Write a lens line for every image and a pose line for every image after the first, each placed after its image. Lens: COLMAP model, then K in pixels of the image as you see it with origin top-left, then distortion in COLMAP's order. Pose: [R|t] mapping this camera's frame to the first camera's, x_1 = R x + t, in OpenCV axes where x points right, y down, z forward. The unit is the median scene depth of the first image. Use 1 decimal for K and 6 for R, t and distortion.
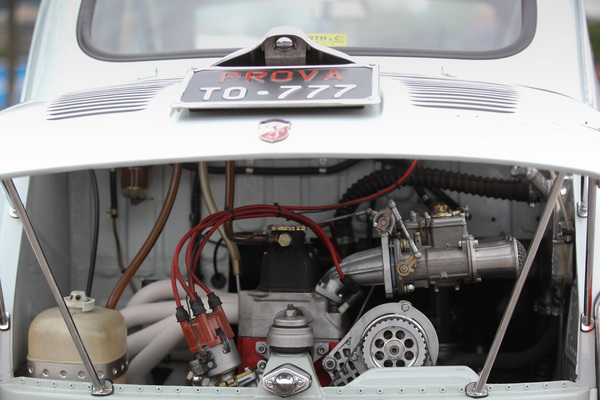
lens RADIAL K [[1464.9, 0, 300.0], [0, 1464.9, 200.0], [0, 0, 1]] dist [-0.014710, 0.420323]
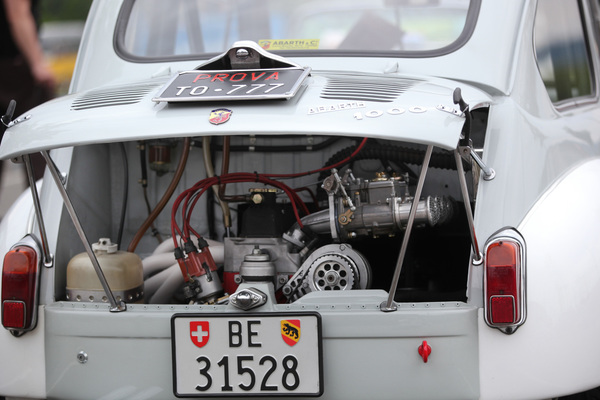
lens RADIAL K [[2044.5, 0, 300.0], [0, 2044.5, 200.0], [0, 0, 1]] dist [0.729275, -0.392739]
pose [[0.991242, -0.005300, -0.131952, 0.278619], [0.004513, 0.999970, -0.006262, 0.041152], [0.131981, 0.005611, 0.991236, -0.852413]]
